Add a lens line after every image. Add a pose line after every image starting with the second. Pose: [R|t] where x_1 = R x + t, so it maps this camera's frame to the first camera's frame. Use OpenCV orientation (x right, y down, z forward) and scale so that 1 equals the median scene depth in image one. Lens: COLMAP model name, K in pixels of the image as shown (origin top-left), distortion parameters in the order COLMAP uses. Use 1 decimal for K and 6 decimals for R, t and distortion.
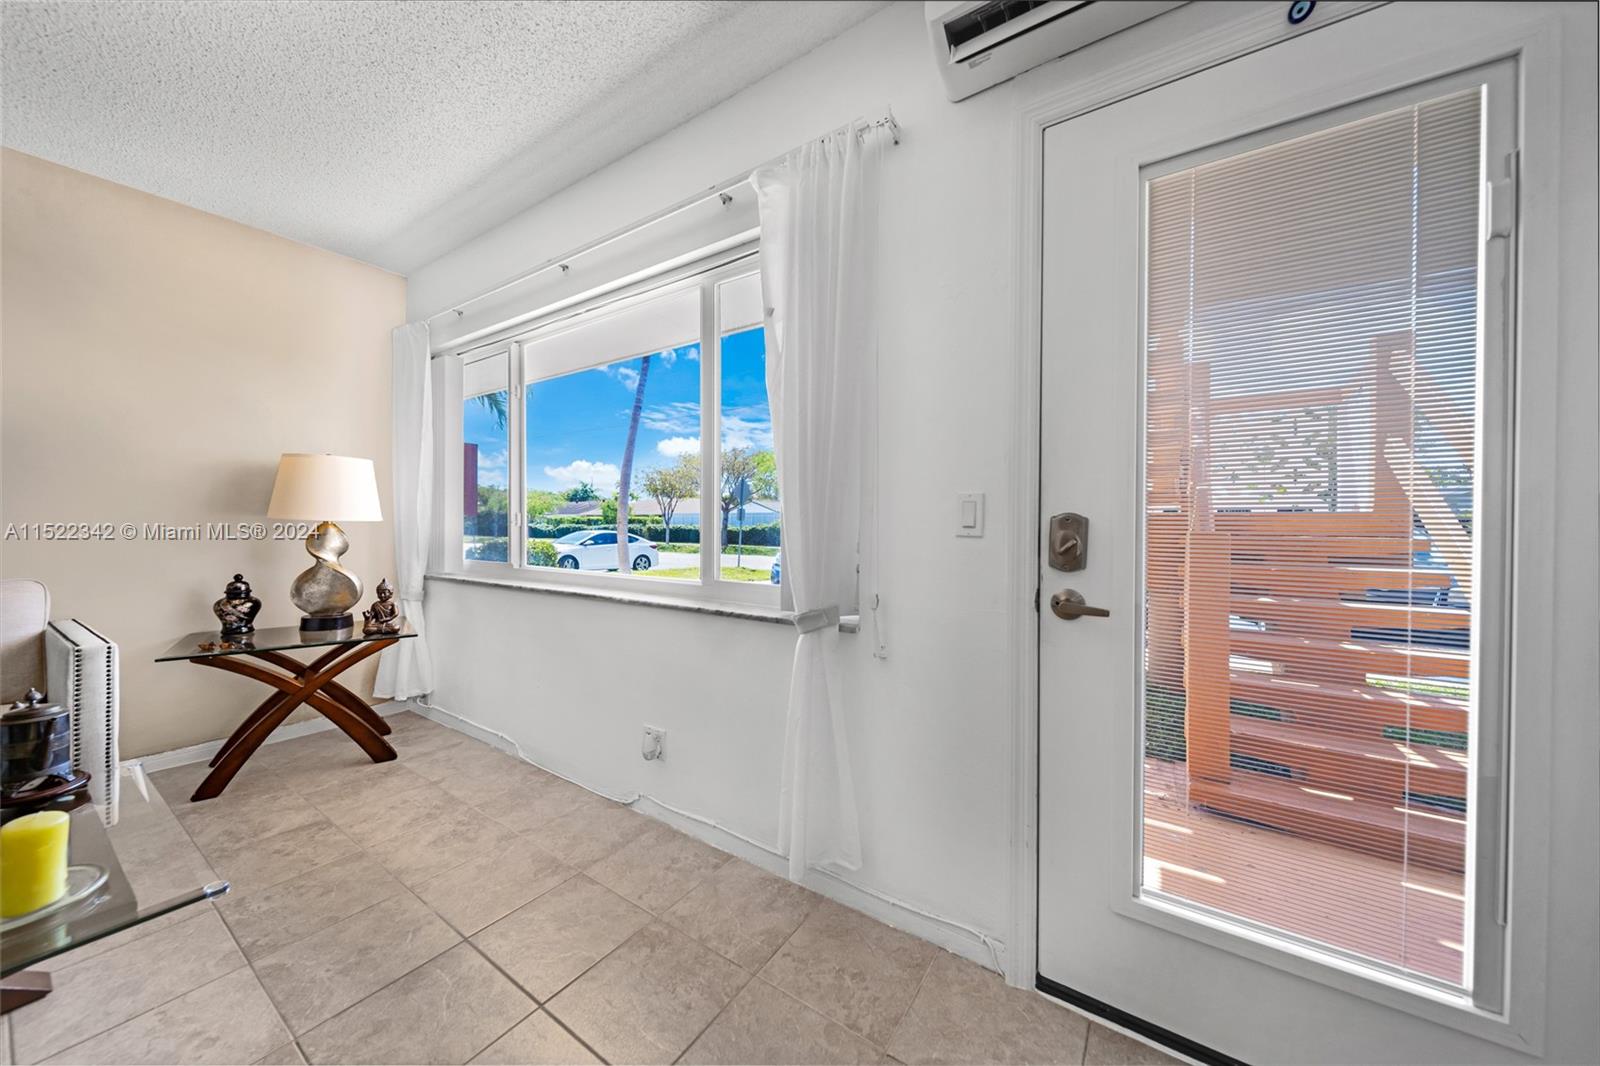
lens RADIAL K [[552.0, 0, 793.9], [0, 552.0, 527.2], [0, 0, 1]] dist [0.006487, -0.003017]
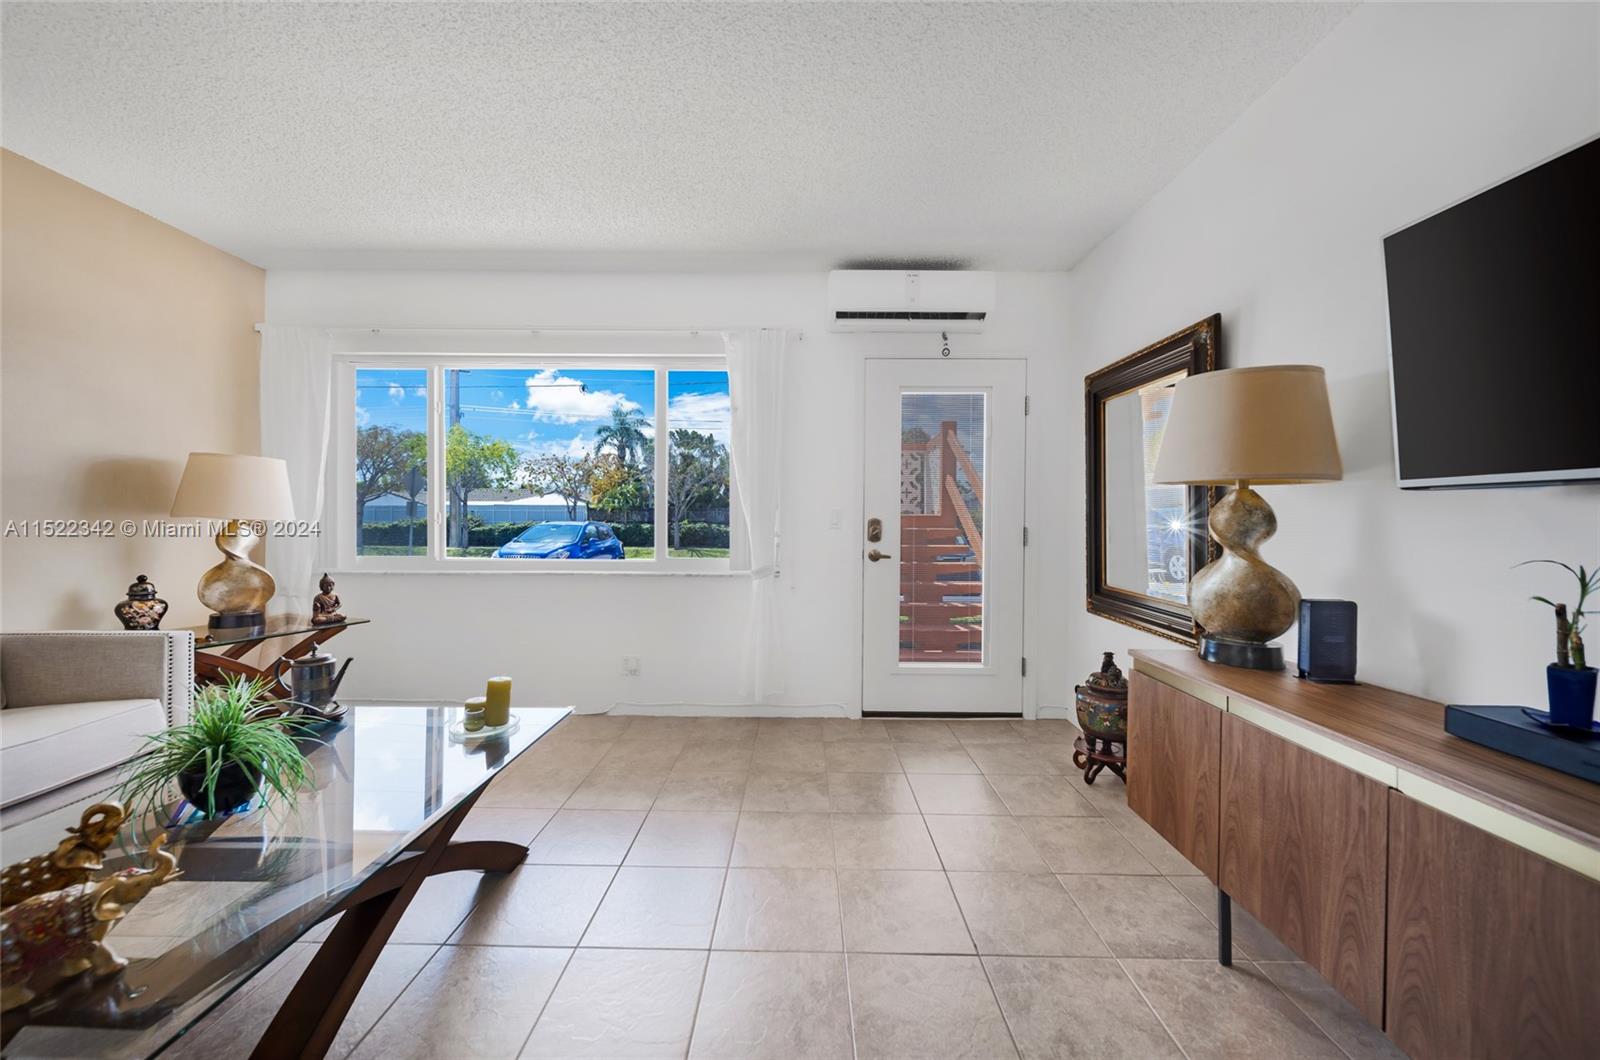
lens RADIAL K [[578.5, 0, 800.0], [0, 578.5, 530.0], [0, 0, 1]] dist [0.008540, -0.004096]
pose [[0.826161, -0.008828, 0.563364, -0.629377], [0.002098, 0.999919, 0.012592, -0.003626], [-0.563430, -0.009221, 0.826113, -0.480920]]
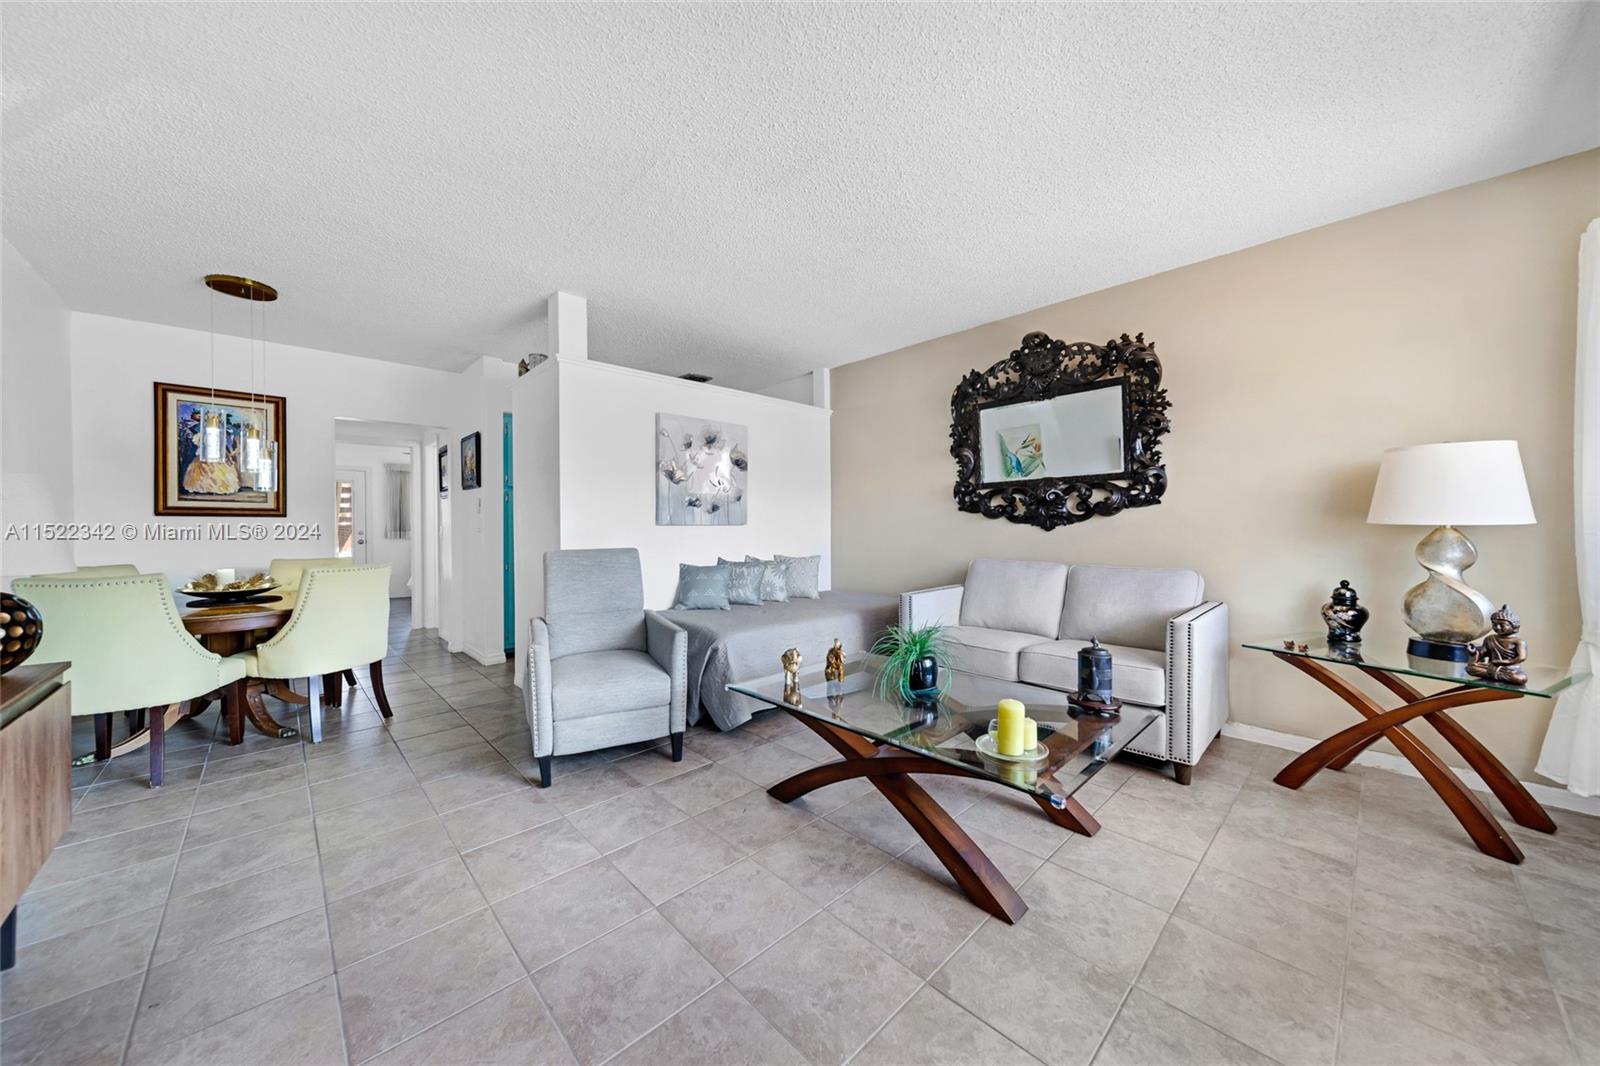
lens RADIAL K [[552.0, 0, 793.9], [0, 552.0, 527.2], [0, 0, 1]] dist [0.006487, -0.003017]
pose [[-0.217374, -0.003558, -0.976082, 0.165235], [-0.005385, 0.999983, -0.002446, -0.001375], [0.976073, 0.004724, -0.217390, 0.263365]]
